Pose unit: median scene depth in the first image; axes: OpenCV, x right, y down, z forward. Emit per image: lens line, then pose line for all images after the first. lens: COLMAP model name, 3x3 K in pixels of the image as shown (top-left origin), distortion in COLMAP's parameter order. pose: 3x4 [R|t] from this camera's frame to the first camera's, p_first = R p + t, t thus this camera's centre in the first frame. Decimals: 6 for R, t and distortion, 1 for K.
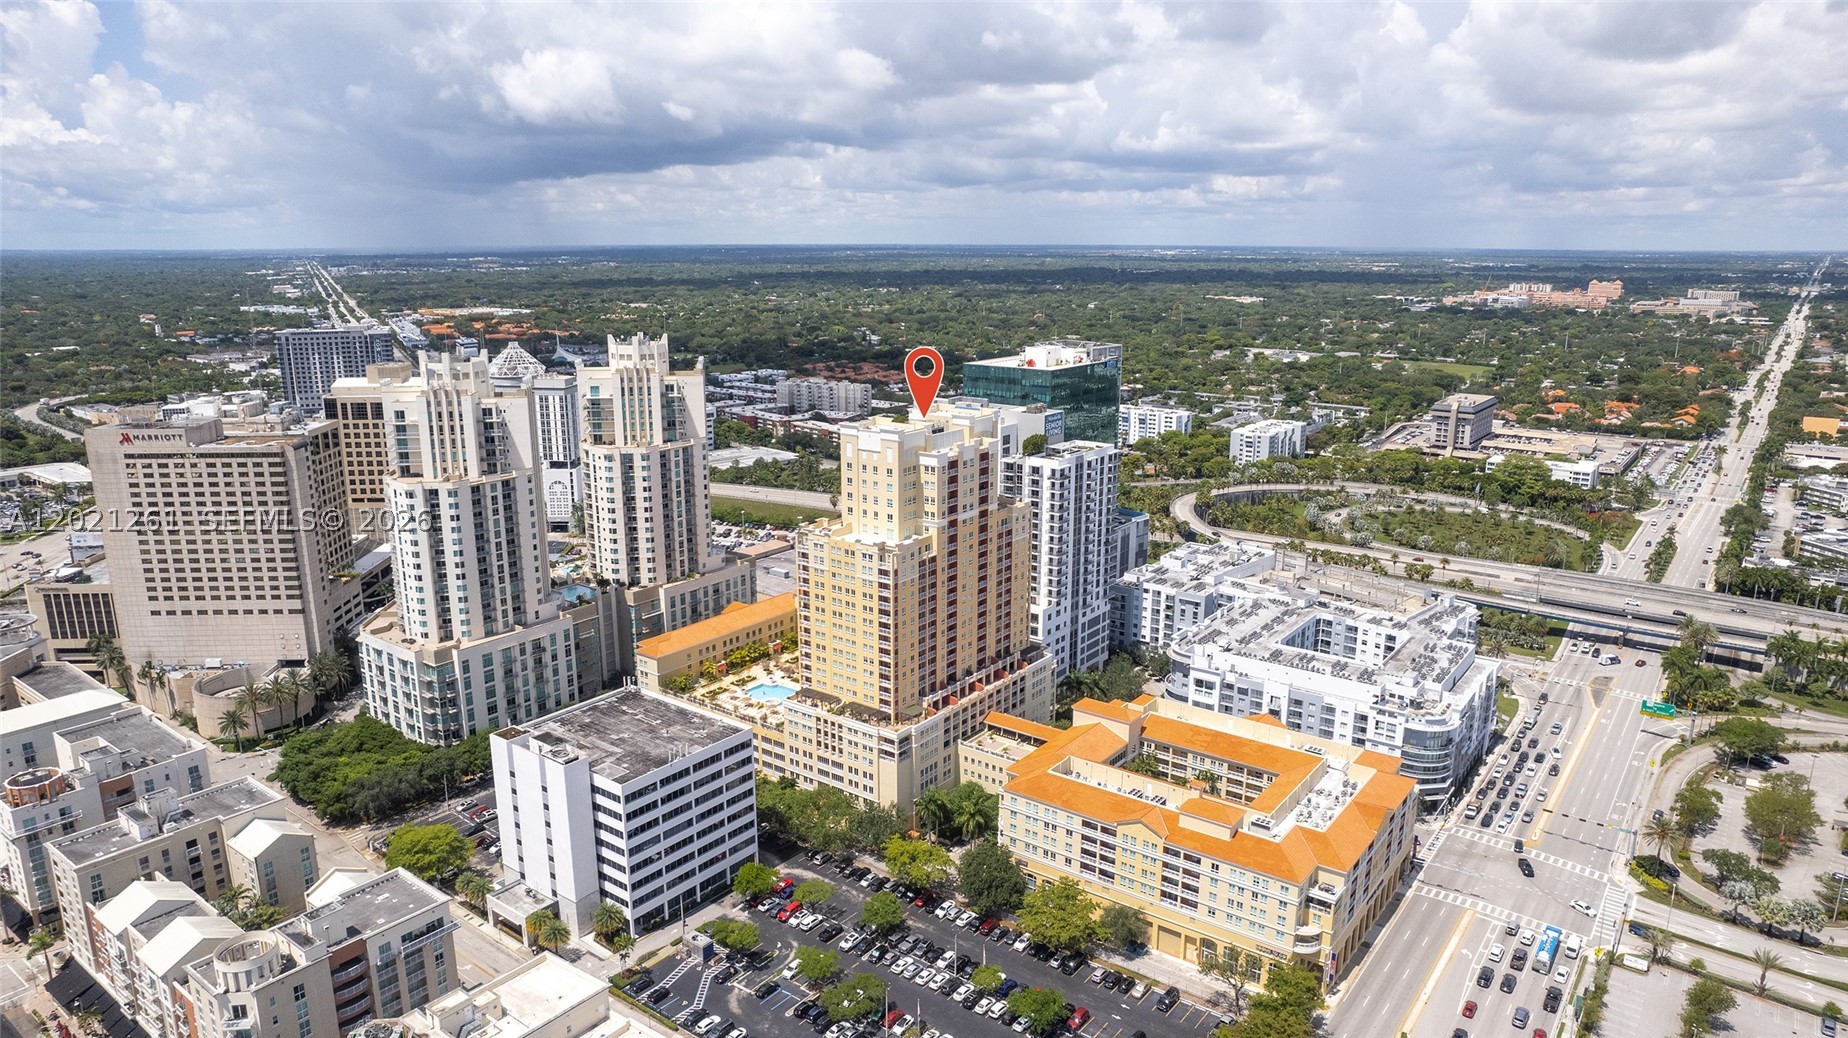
lens RADIAL K [[1175.5, 0, 924.0], [0, 1175.5, 519.0], [0, 0, 1]] dist [-0.058083, 0.028072]
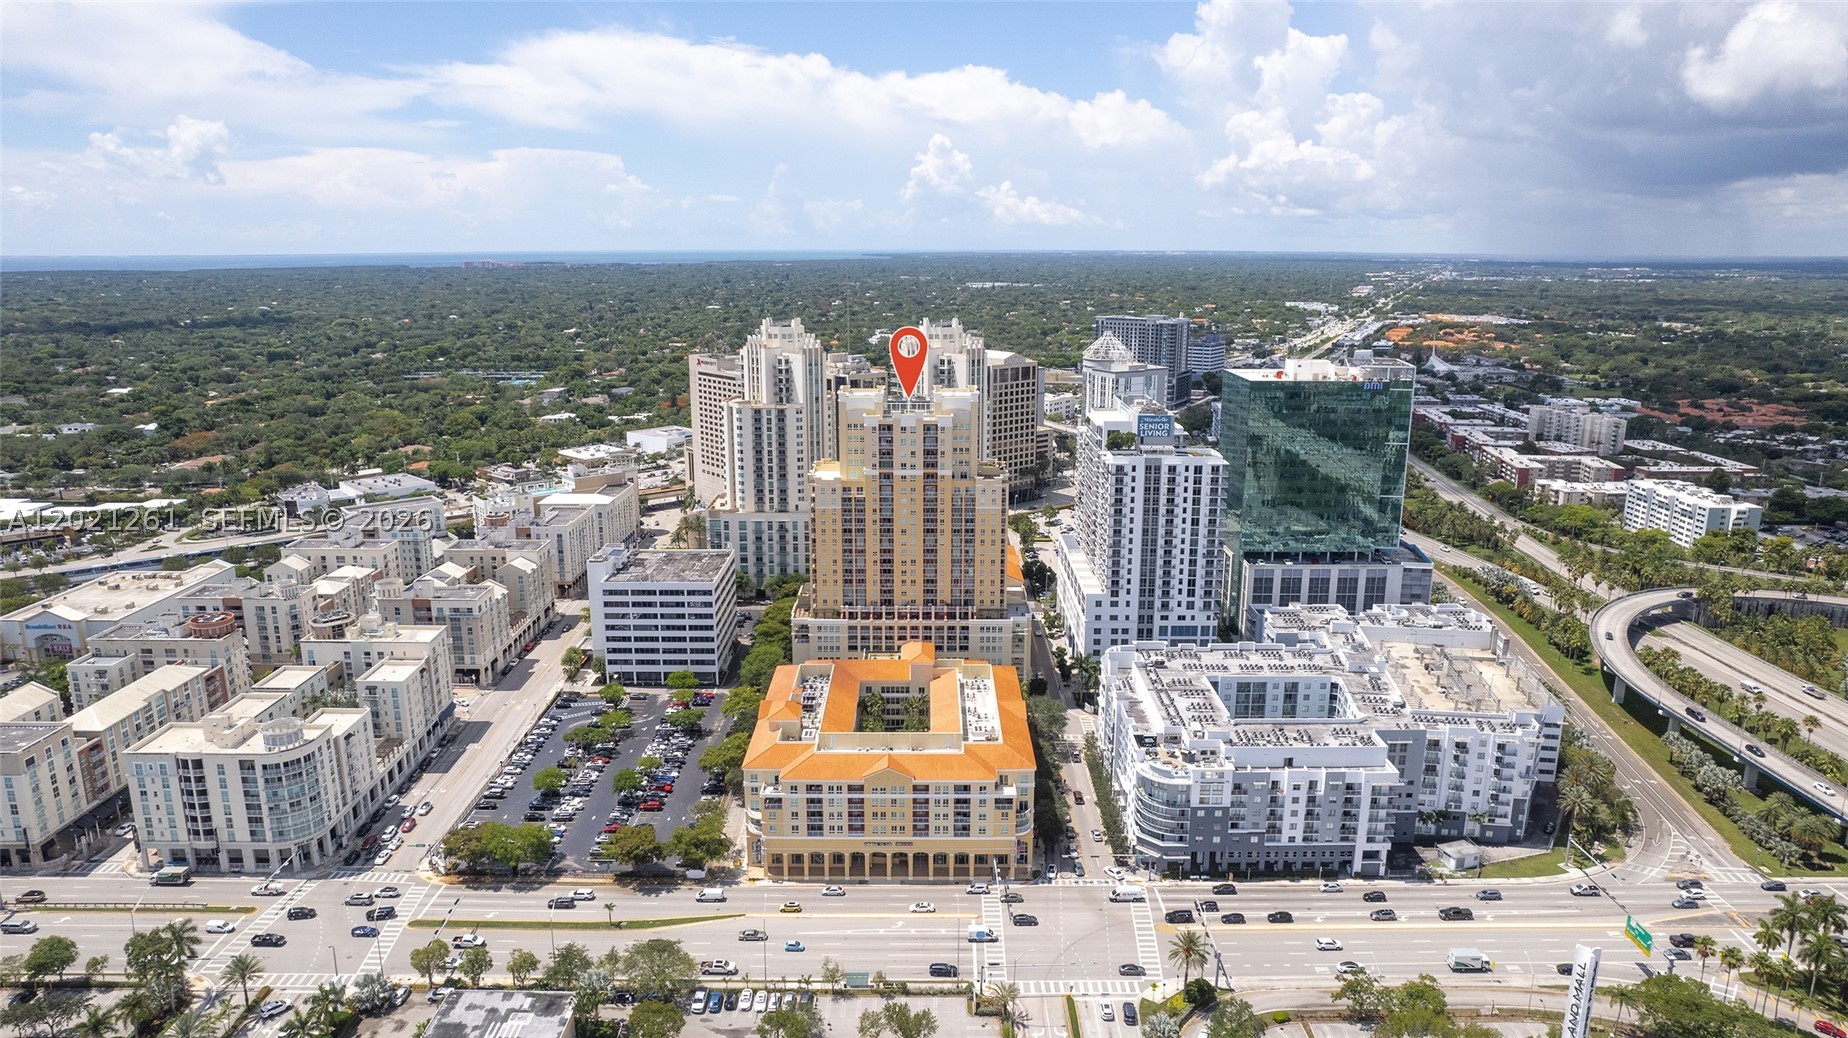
lens RADIAL K [[1175.5, 0, 924.0], [0, 1175.5, 519.0], [0, 0, 1]] dist [-0.058083, 0.028072]
pose [[0.602347, 0.183305, -0.776902, 0.818611], [-0.187132, 0.978580, 0.085803, -0.052351], [0.775989, 0.093700, 0.623748, 0.212986]]
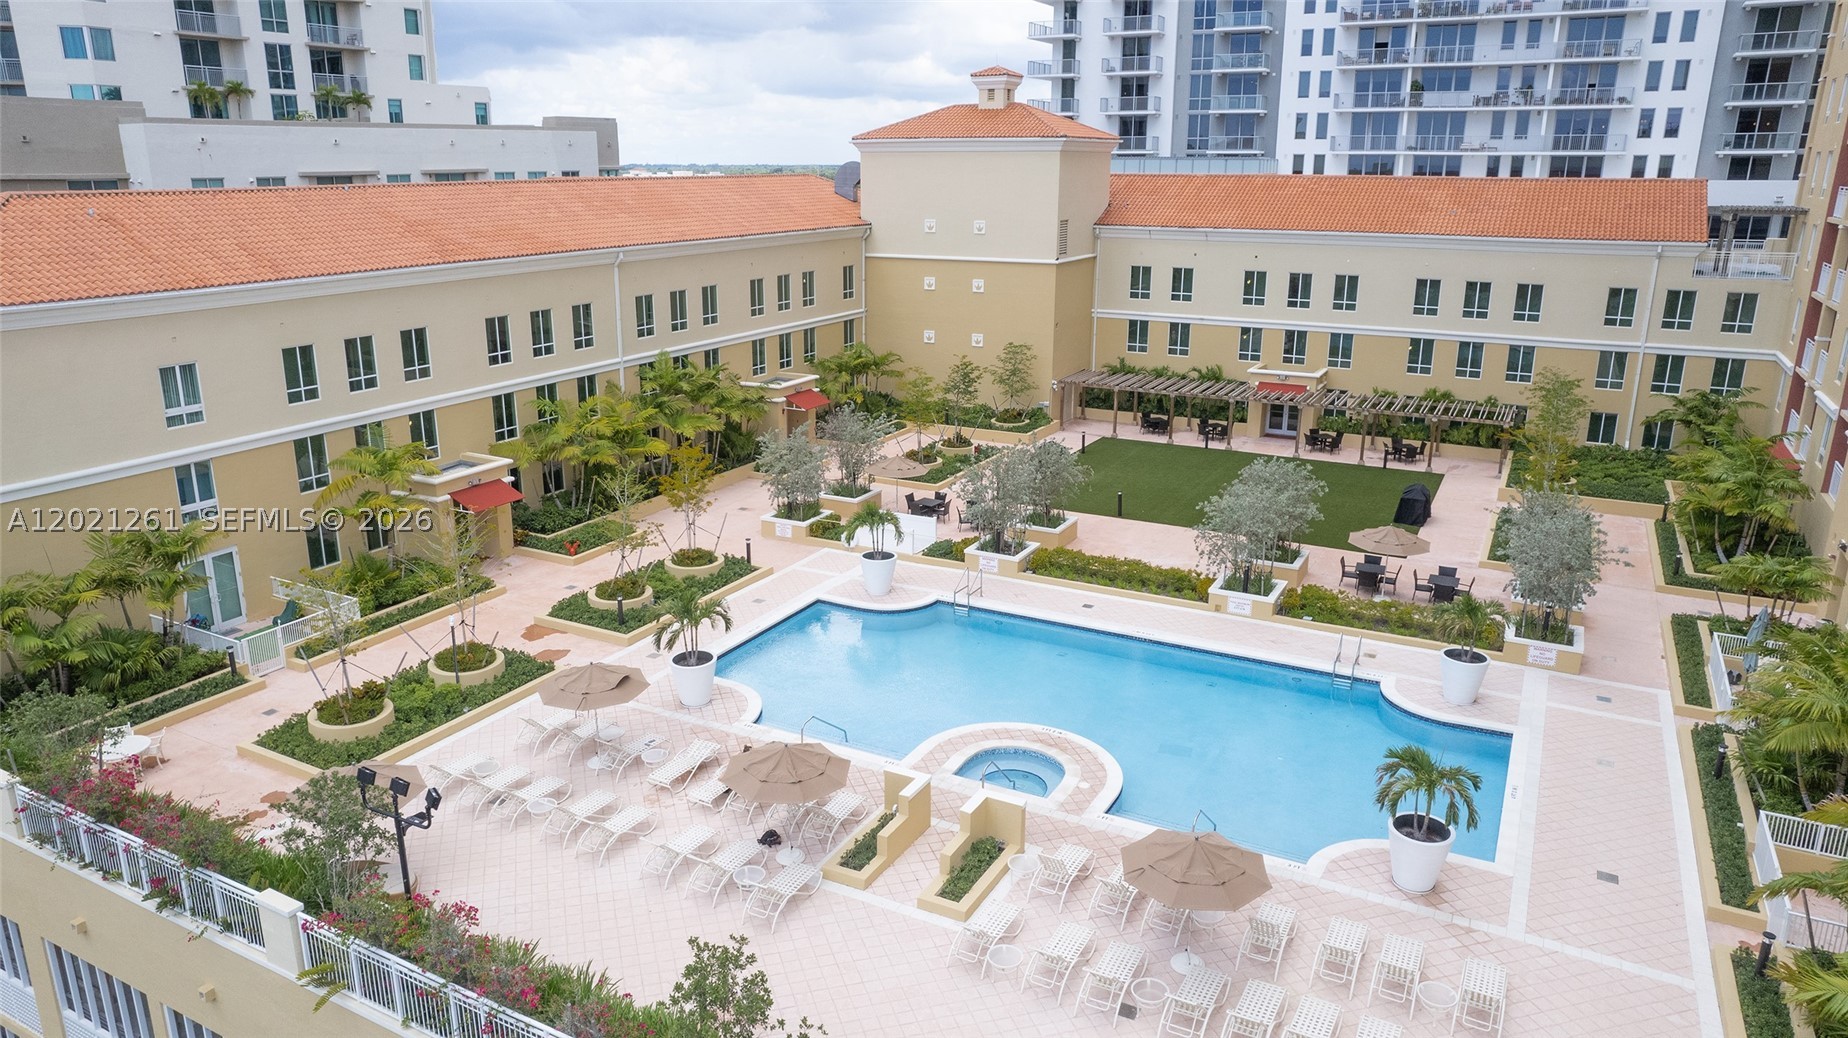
lens RADIAL K [[1236.9, 0, 908.7], [0, 1236.9, 516.0], [0, 0, 1]] dist [-0.066709, 0.054634]
pose [[0.988829, -0.037882, 0.144160, -0.136410], [0.031179, 0.998338, 0.048476, 0.116310], [-0.145757, -0.043440, 0.988366, 0.806476]]
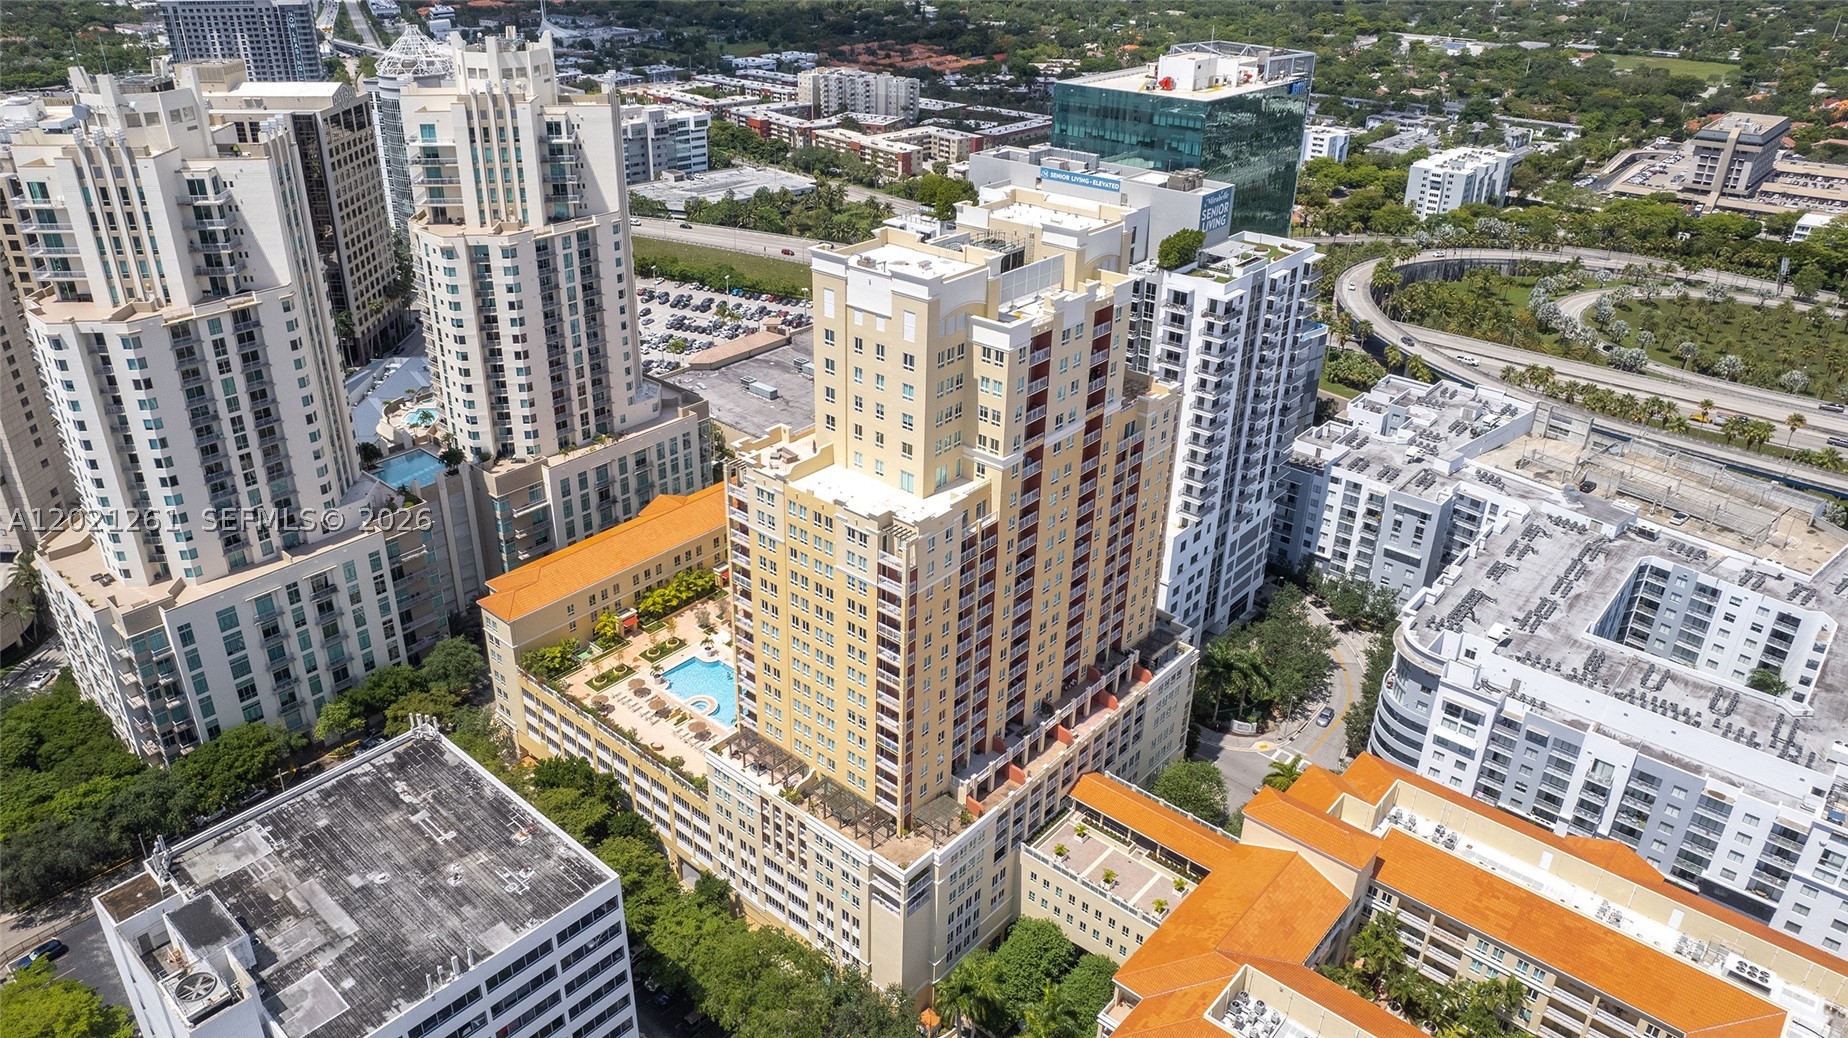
lens RADIAL K [[1251.6, 0, 868.4], [0, 1251.6, 495.8], [0, 0, 1]] dist [-0.080814, 0.075460]
pose [[0.995751, 0.044248, -0.080763, -0.001531], [-0.025109, 0.974225, 0.224178, -0.077939], [0.088600, -0.221198, 0.971196, 0.382122]]
